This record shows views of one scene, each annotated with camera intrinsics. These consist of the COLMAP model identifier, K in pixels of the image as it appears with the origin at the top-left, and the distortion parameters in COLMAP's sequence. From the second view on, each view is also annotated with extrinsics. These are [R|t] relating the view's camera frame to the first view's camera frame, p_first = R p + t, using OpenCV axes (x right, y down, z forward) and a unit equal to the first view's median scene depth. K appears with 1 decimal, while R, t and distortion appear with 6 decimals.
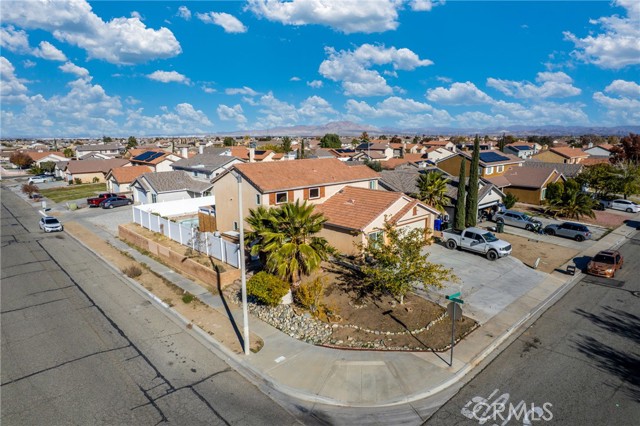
lens RADIAL K [[402.1, 0, 320.0], [0, 402.1, 213.0], [0, 0, 1]] dist [-0.027825, 0.002332]
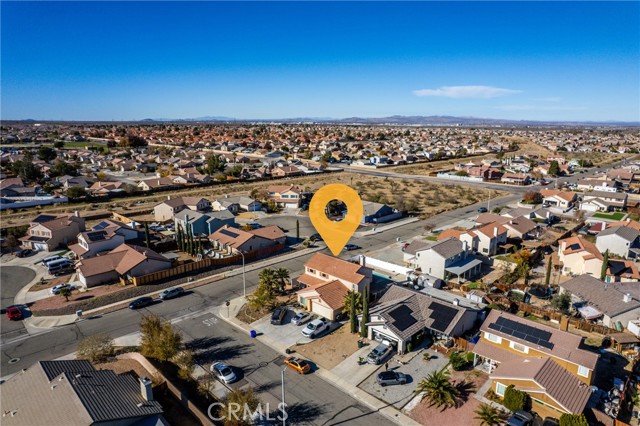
lens RADIAL K [[402.1, 0, 320.0], [0, 402.1, 213.0], [0, 0, 1]] dist [-0.027825, 0.002332]
pose [[0.047456, 0.224308, -0.973362, 2.533959], [-0.191027, 0.958512, 0.211572, -1.032630], [0.980437, 0.175899, 0.088336, 0.848332]]
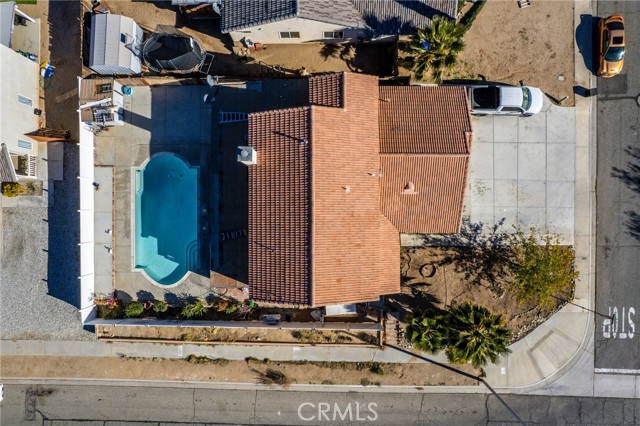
lens RADIAL K [[402.1, 0, 320.0], [0, 402.1, 213.0], [0, 0, 1]] dist [-0.027825, 0.002332]
pose [[0.681567, -0.731651, -0.012395, -0.080492], [0.162045, 0.134392, 0.977589, -0.970000], [-0.713588, -0.668301, 0.210157, 1.096619]]
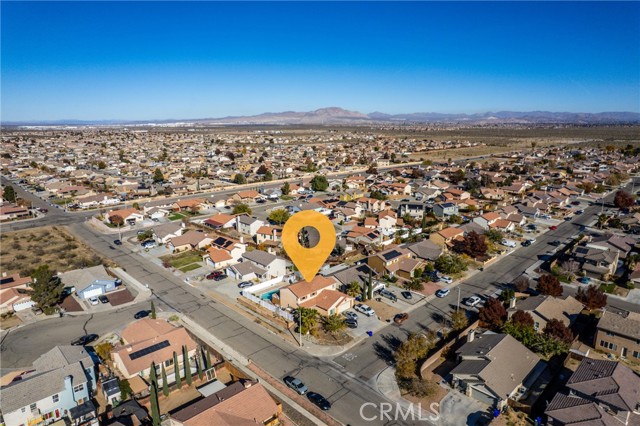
lens RADIAL K [[402.1, 0, 320.0], [0, 402.1, 213.0], [0, 0, 1]] dist [-0.027825, 0.002332]
pose [[0.999633, -0.007017, 0.026162, -0.049396], [0.006166, 0.999455, 0.032440, -0.914082], [-0.026376, -0.032267, 0.999131, -2.444919]]
